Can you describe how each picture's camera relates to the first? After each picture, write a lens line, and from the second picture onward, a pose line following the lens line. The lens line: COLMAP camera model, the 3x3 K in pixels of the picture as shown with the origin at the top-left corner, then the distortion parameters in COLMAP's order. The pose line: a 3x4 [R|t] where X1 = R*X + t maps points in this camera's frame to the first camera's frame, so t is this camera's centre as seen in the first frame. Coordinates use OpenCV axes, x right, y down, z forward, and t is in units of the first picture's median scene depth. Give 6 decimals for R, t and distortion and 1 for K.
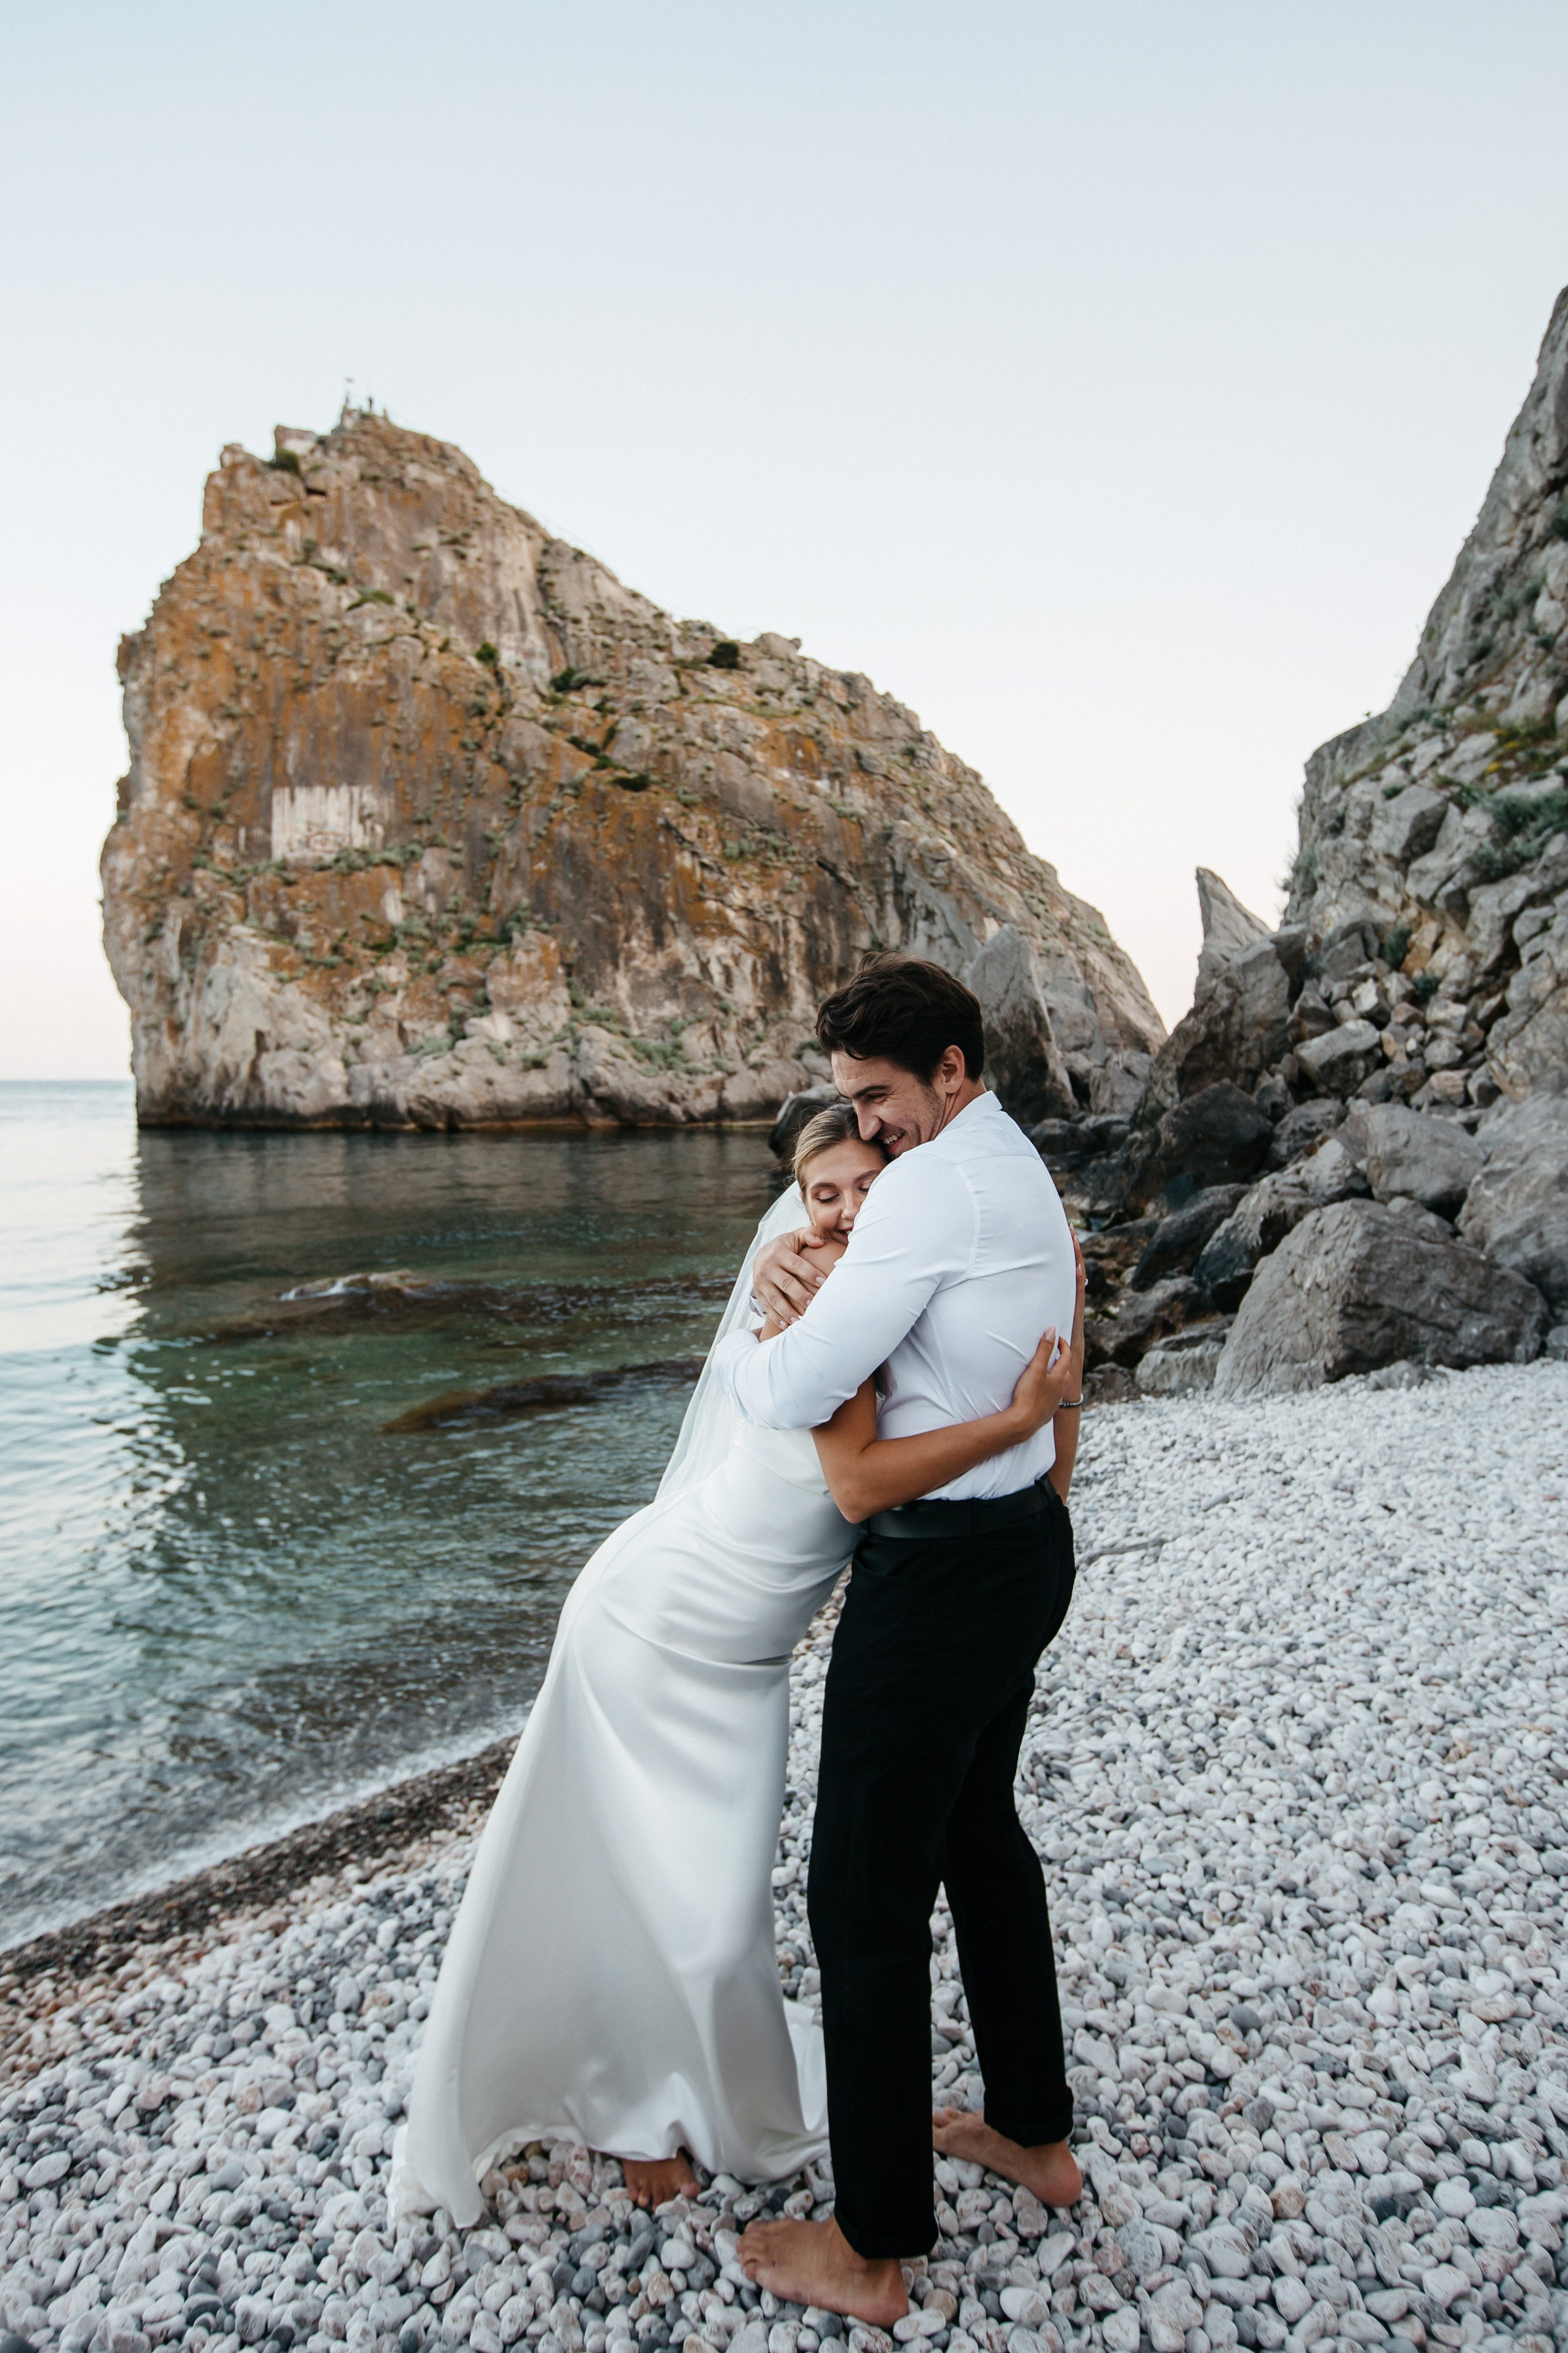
lens RADIAL K [[1514.0, 0, 790.7], [0, 1514.0, 1181.9], [0, 0, 1]] dist [-0.057741, 0.056636]
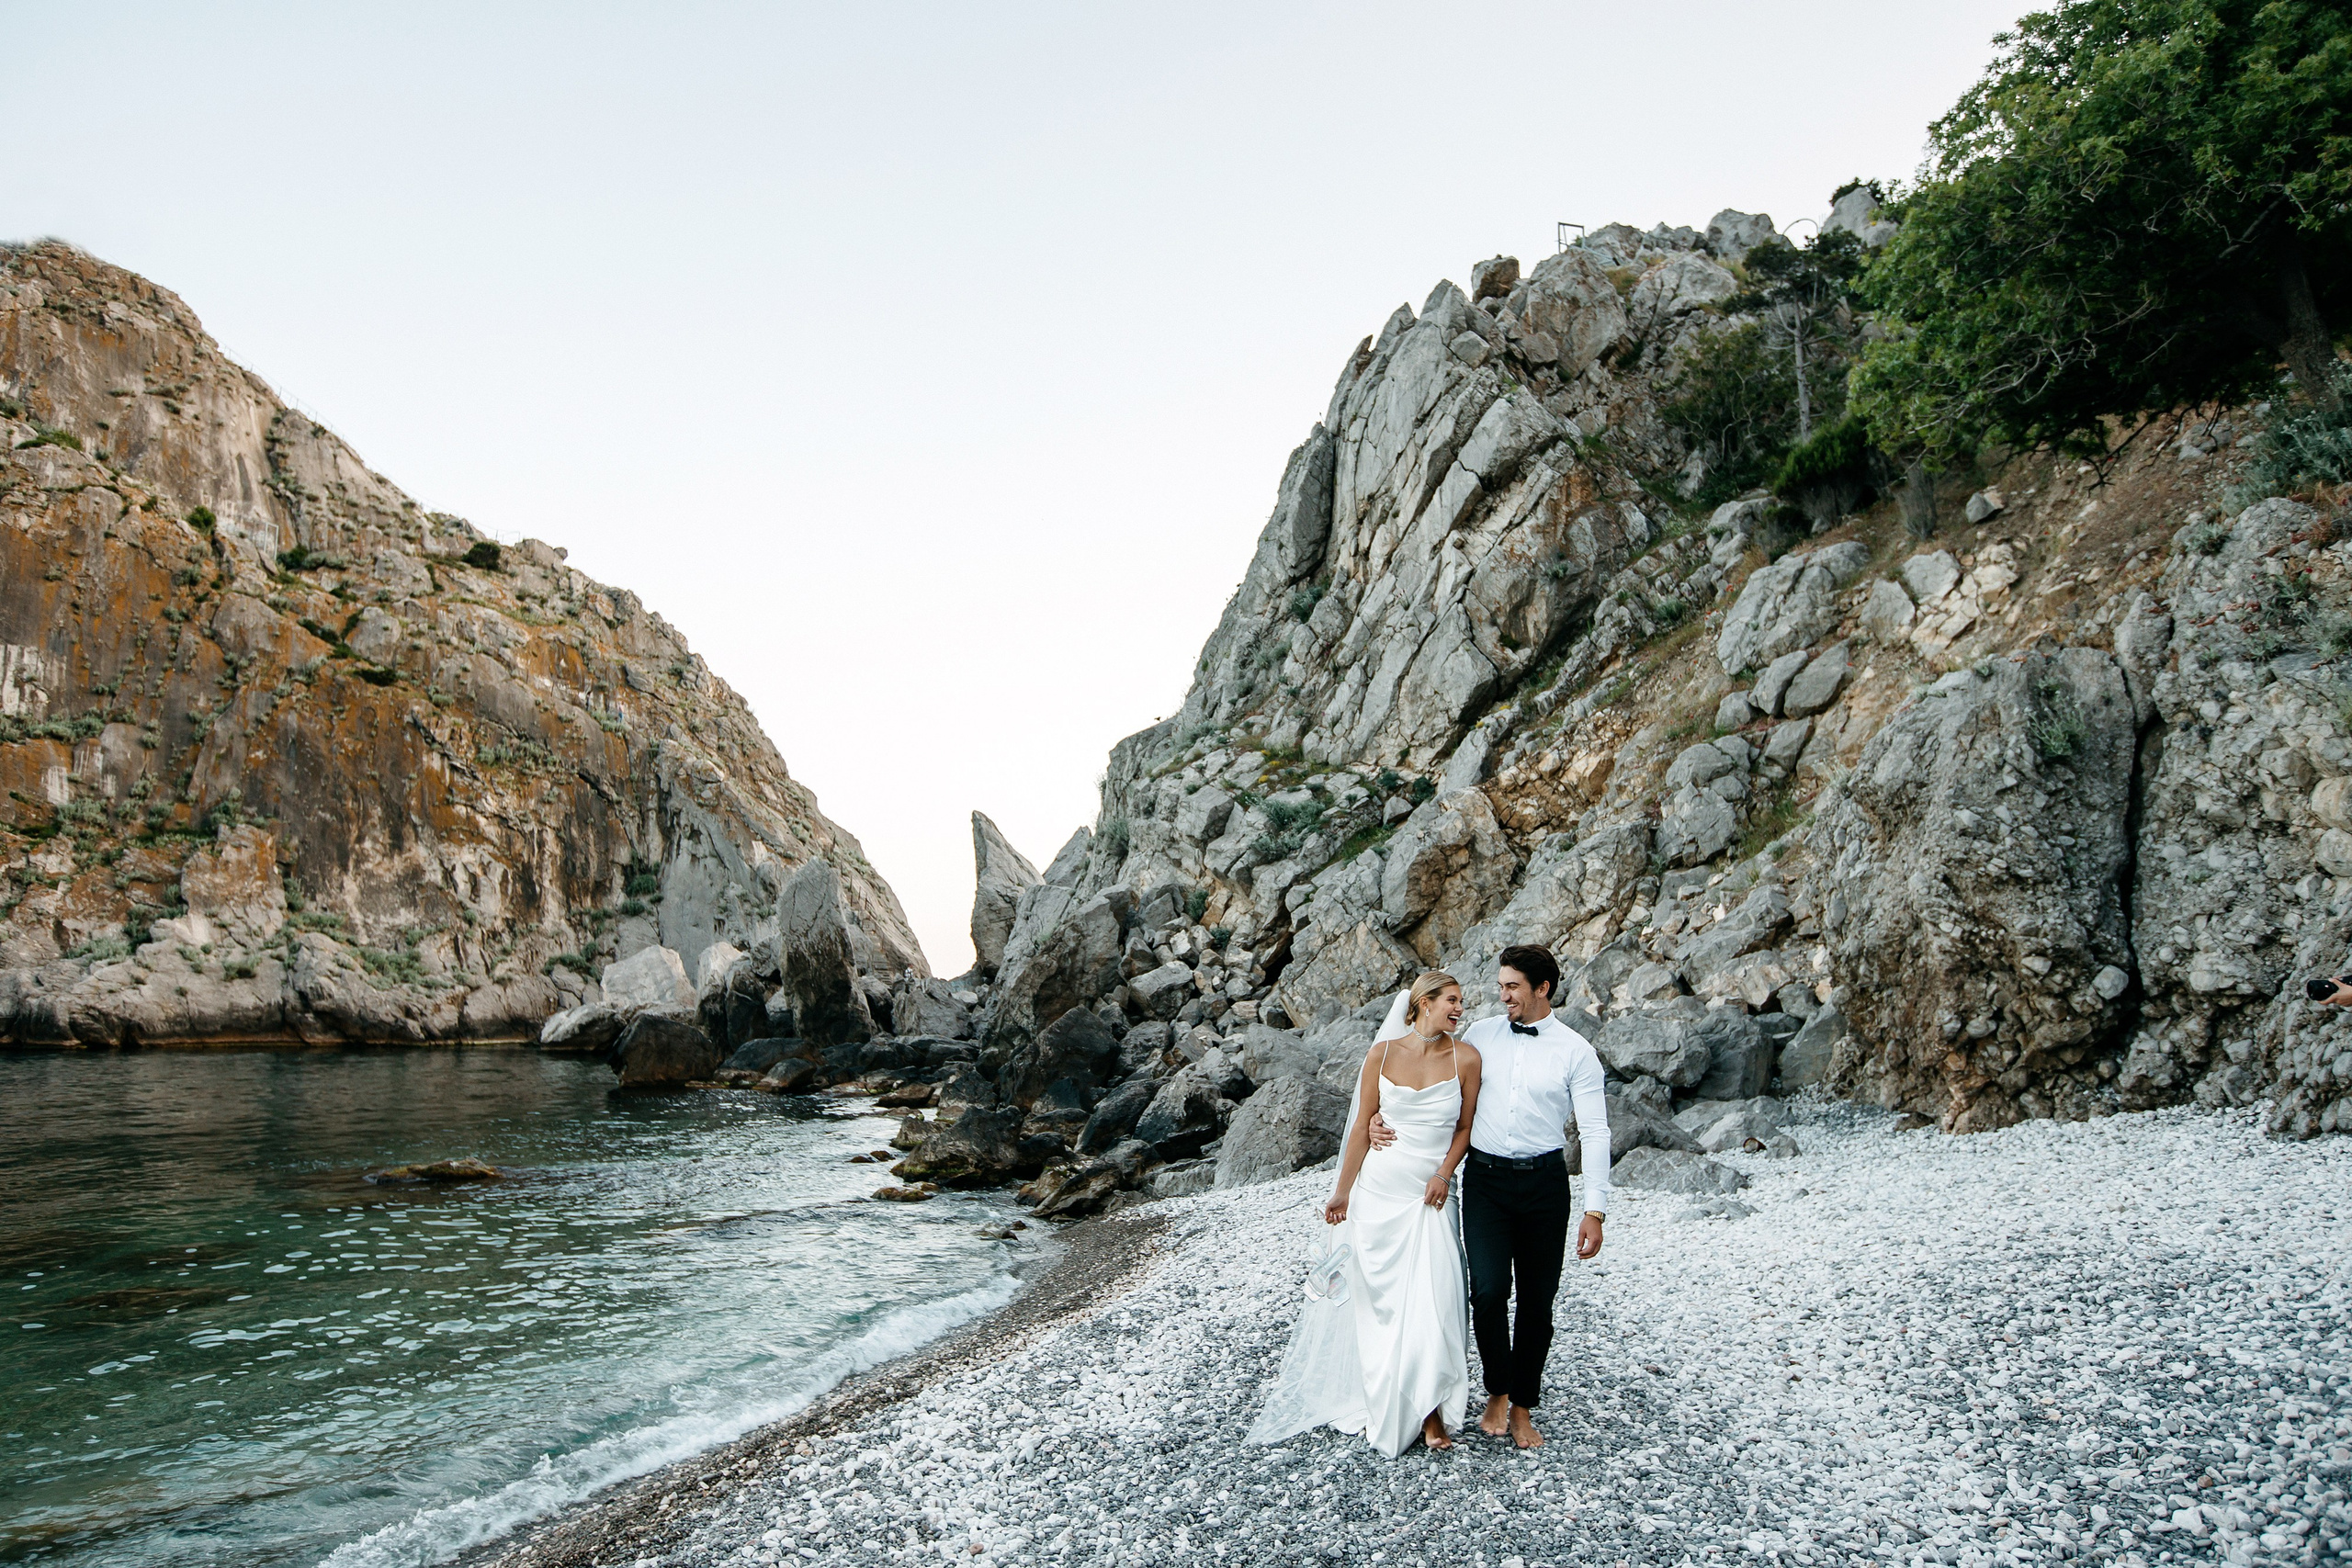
lens RADIAL K [[1686.6, 0, 1120.7], [0, 1686.6, 757.4], [0, 0, 1]] dist [-0.054907, 0.103948]
pose [[0.913030, 0.075995, 0.400750, -0.097887], [0.010102, 0.977976, -0.208472, 0.009003], [-0.407766, 0.194389, 0.892154, -0.119202]]
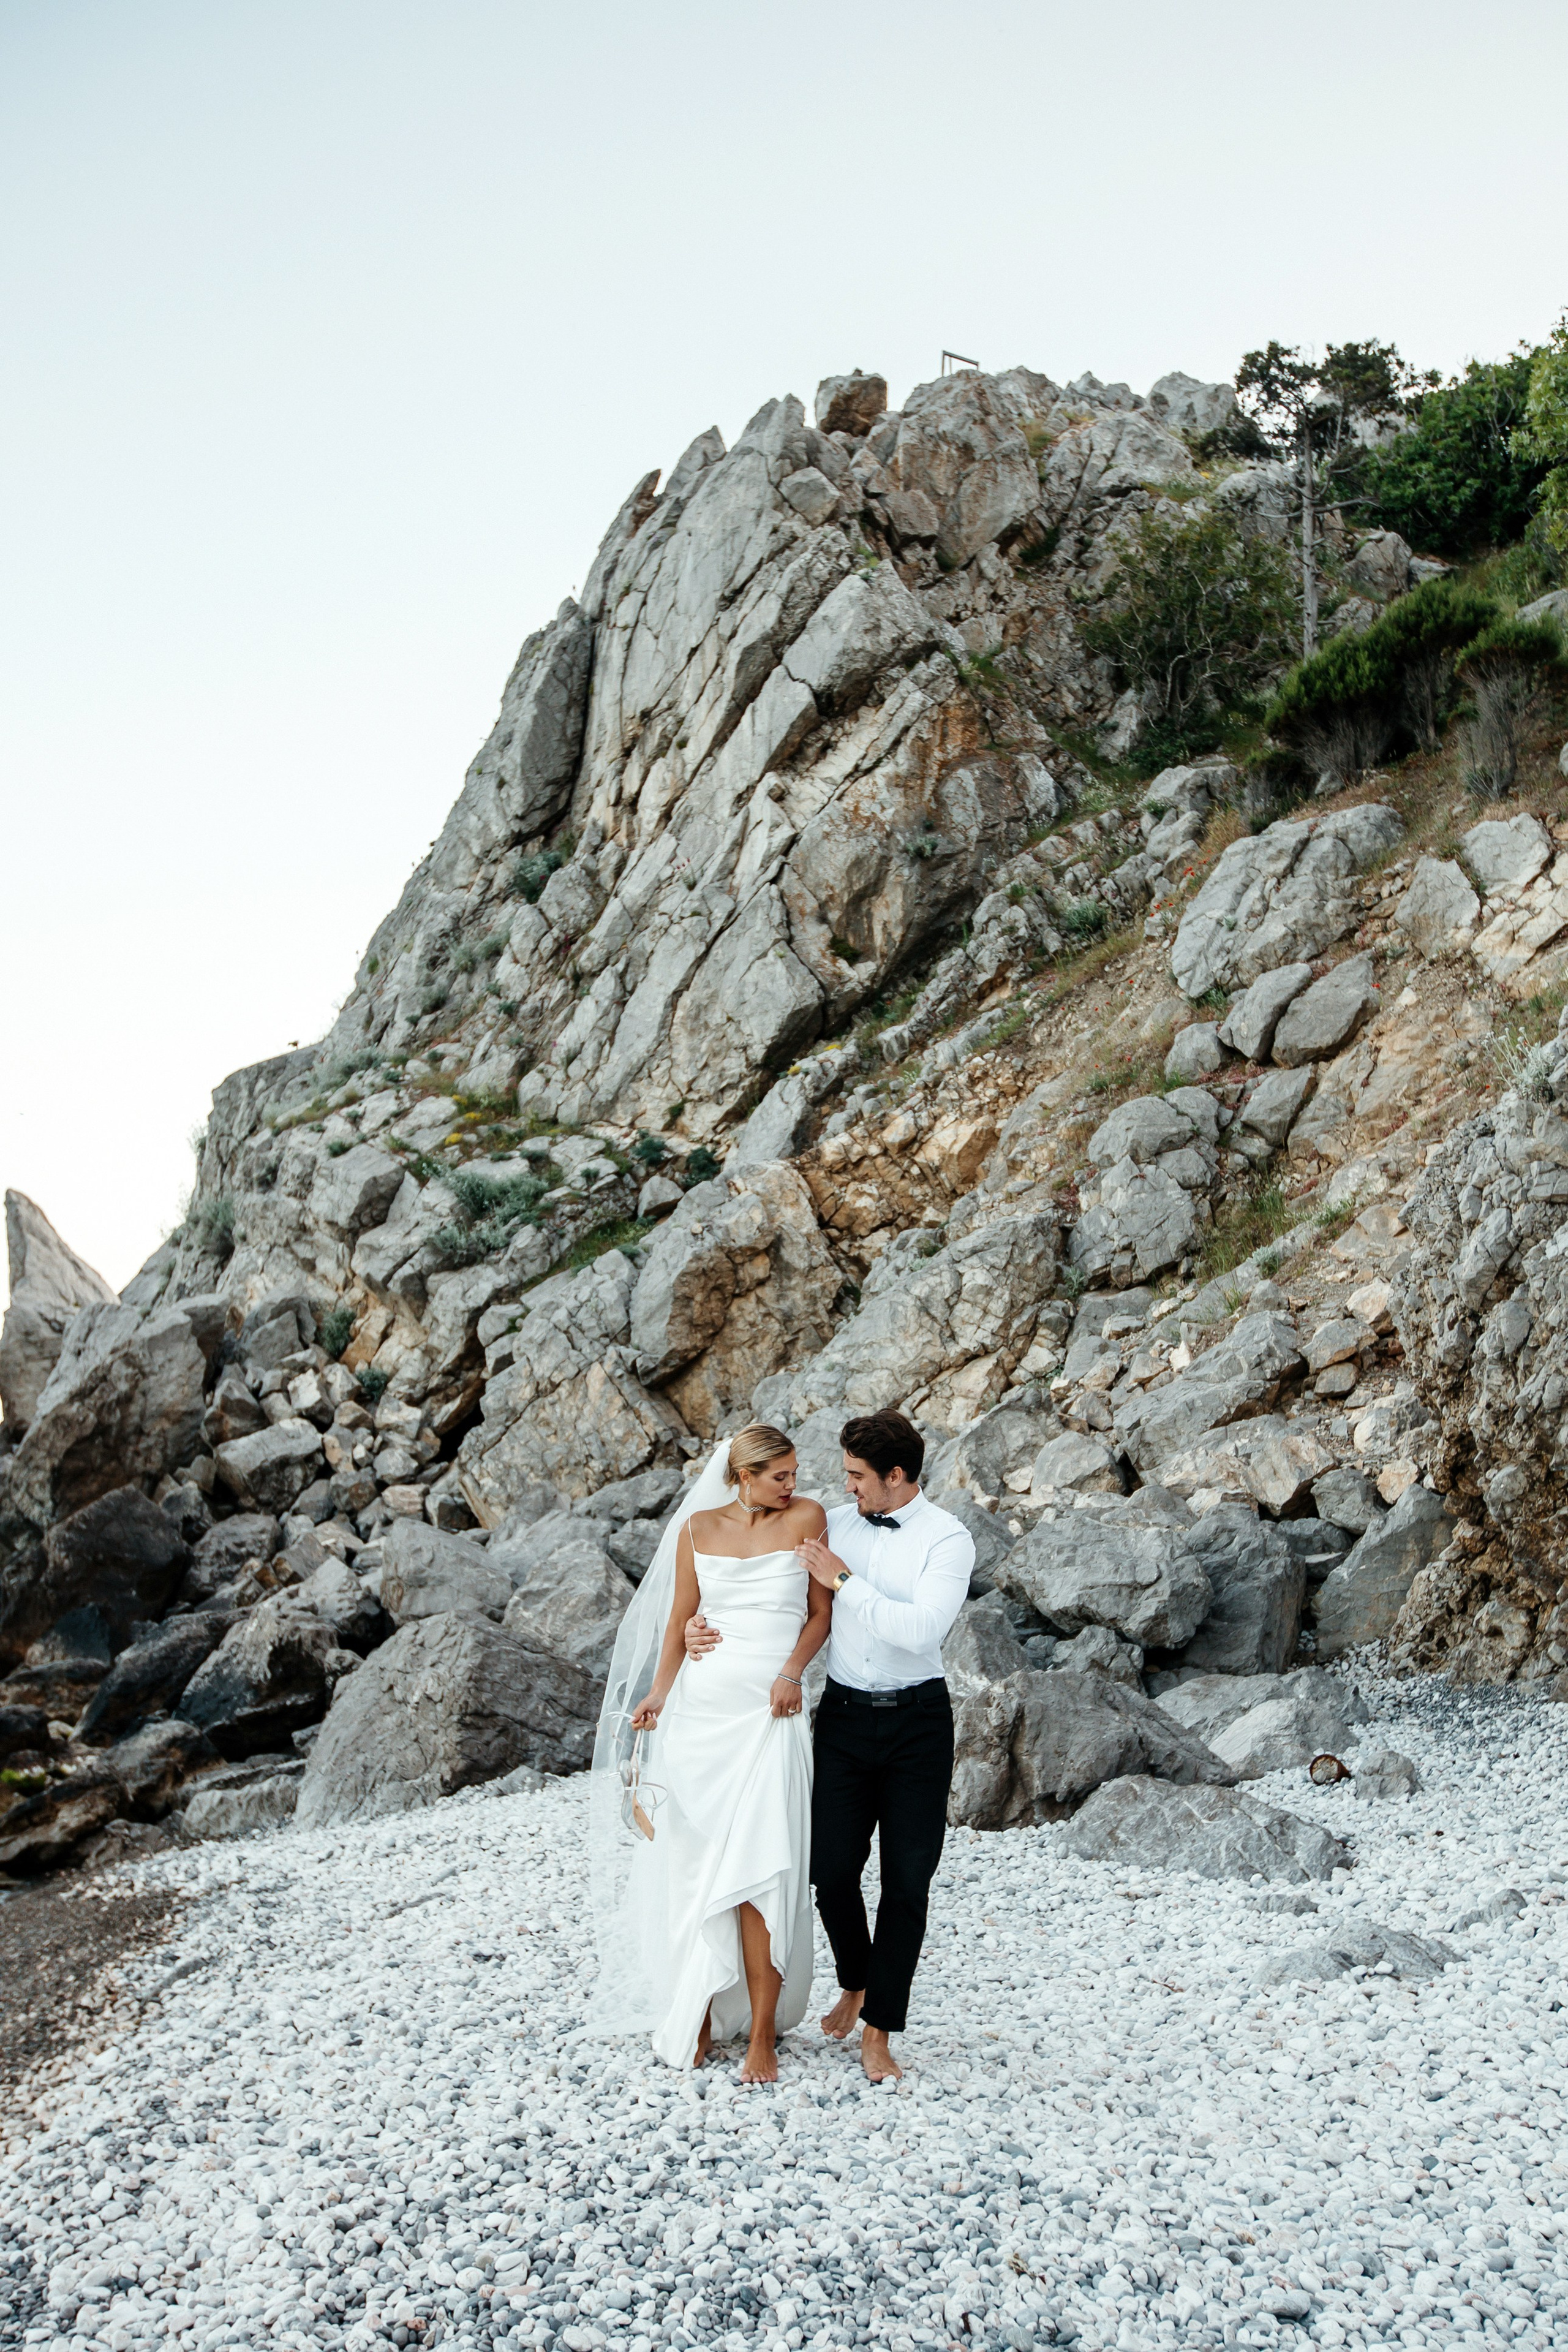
lens RADIAL K [[2200.0, 0, 871.6], [0, 2200.0, 1301.3], [0, 0, 1]] dist [0.007765, 0.005578]
pose [[0.771934, 0.092218, 0.628979, -0.050872], [0.005740, 0.988371, -0.151955, 0.004797], [-0.635677, 0.120909, 0.762427, -0.044181]]
